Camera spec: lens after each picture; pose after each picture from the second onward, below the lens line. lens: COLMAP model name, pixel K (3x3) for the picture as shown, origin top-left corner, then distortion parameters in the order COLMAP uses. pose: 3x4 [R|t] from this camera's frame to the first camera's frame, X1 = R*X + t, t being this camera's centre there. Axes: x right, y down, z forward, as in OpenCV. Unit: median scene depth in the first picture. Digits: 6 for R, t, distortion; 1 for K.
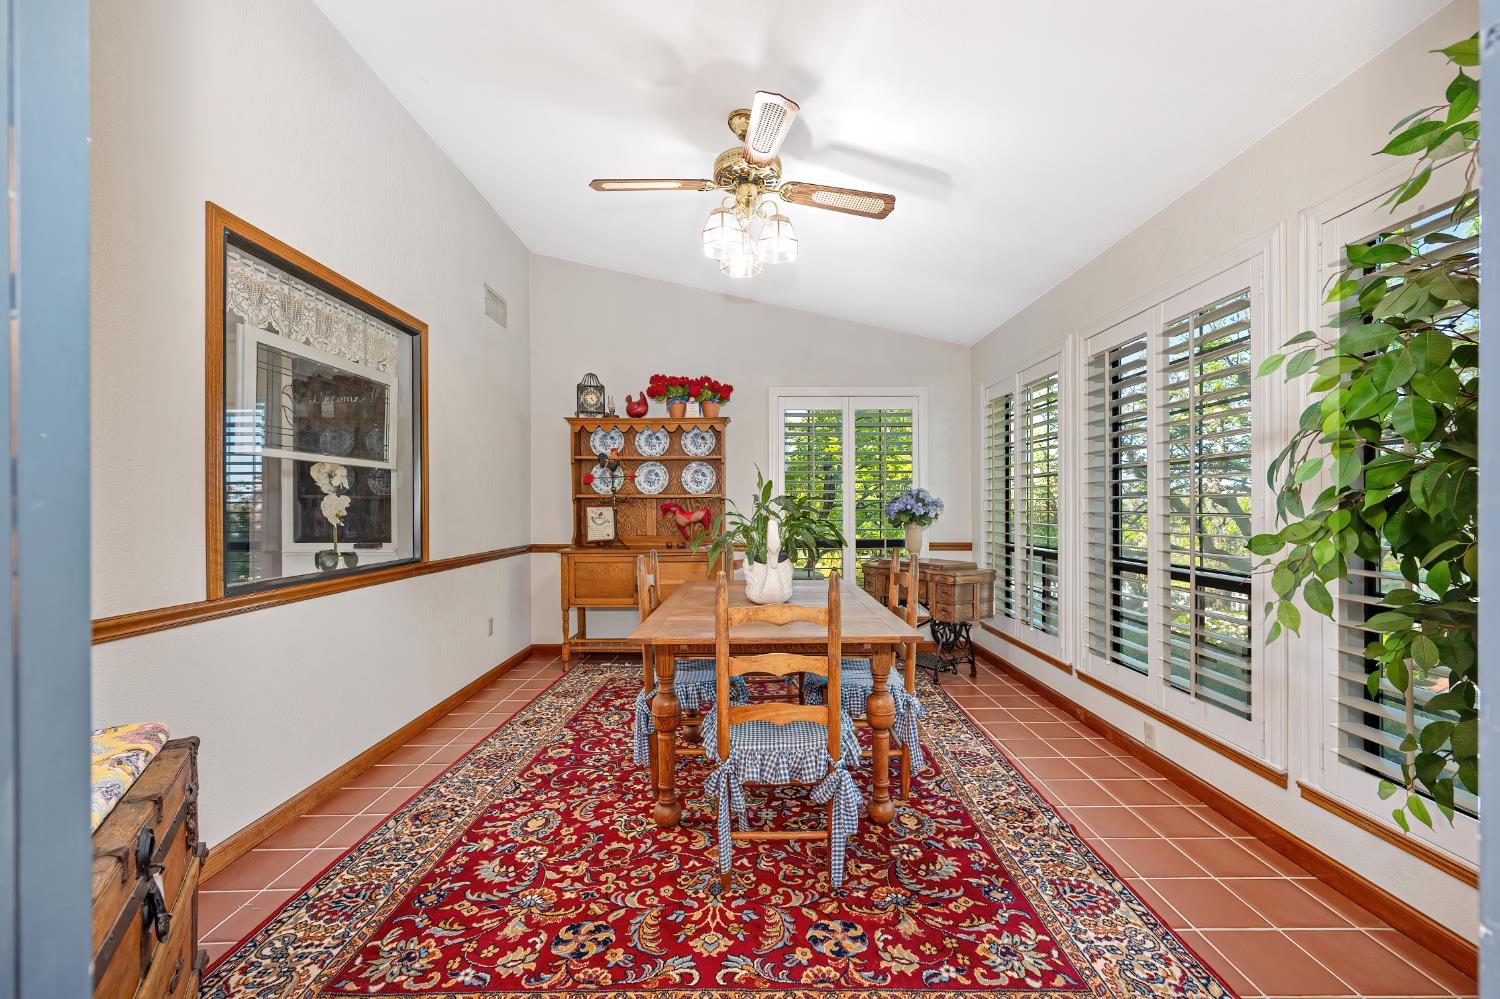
lens RADIAL K [[603.7, 0, 757.4], [0, 603.7, 505.1], [0, 0, 1]] dist [0.023543, 0.000429]
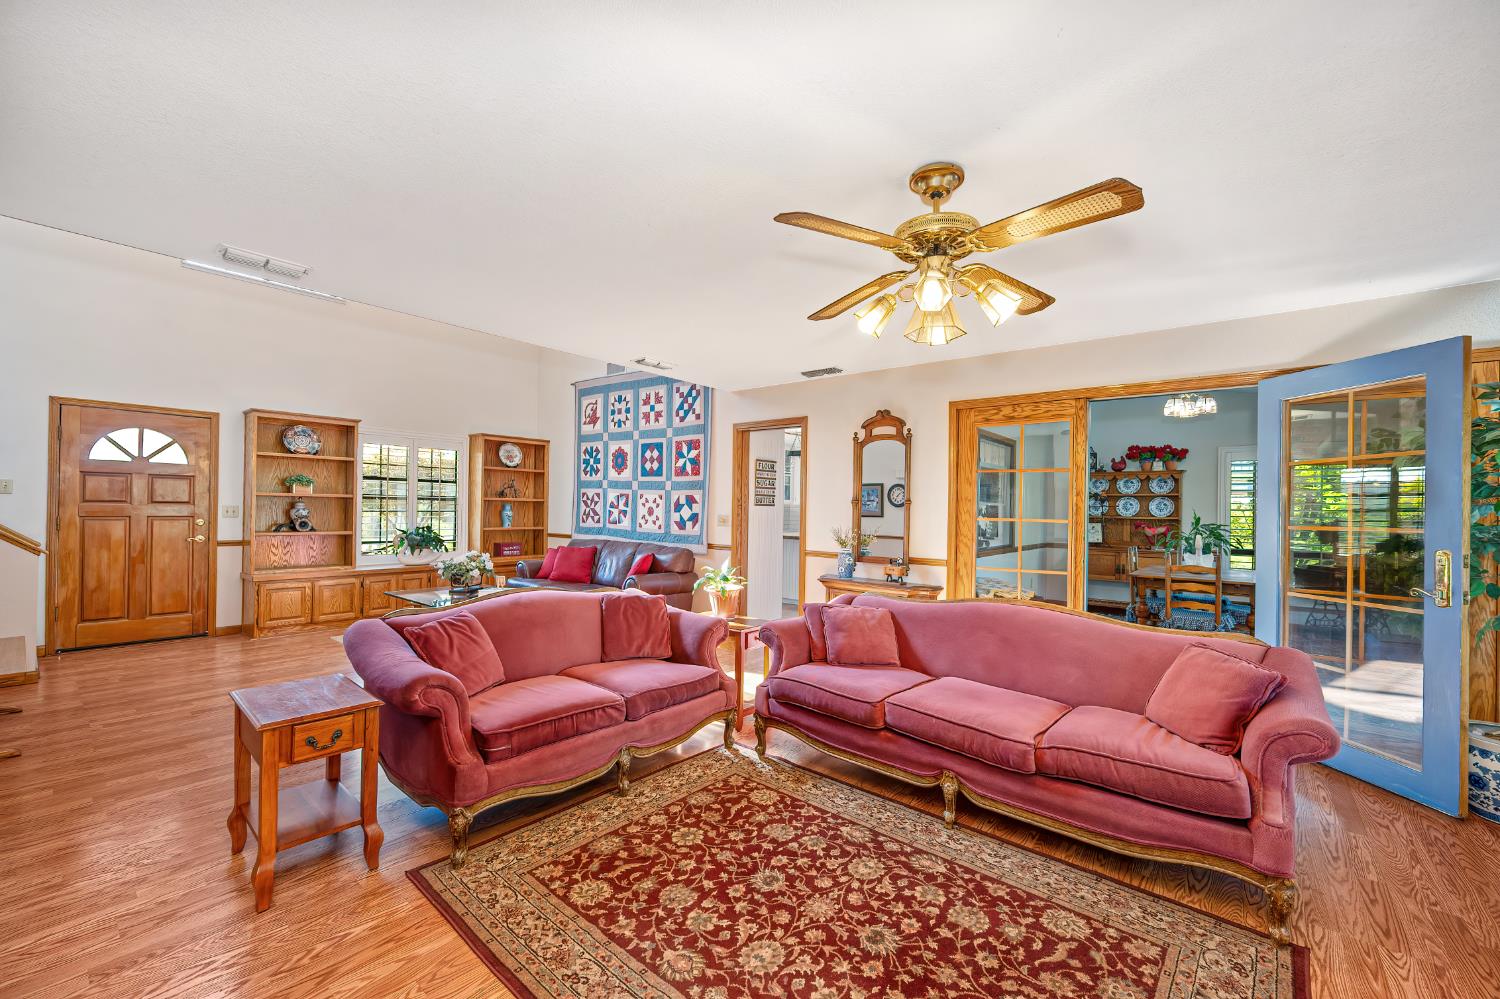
lens RADIAL K [[603.7, 0, 763.4], [0, 603.7, 508.8], [0, 0, 1]] dist [0.023543, 0.000429]
pose [[0.776885, 0.014213, -0.629483, 0.105047], [-0.015550, 0.999873, 0.003384, -0.029606], [0.629451, 0.007159, 0.777007, -0.964274]]
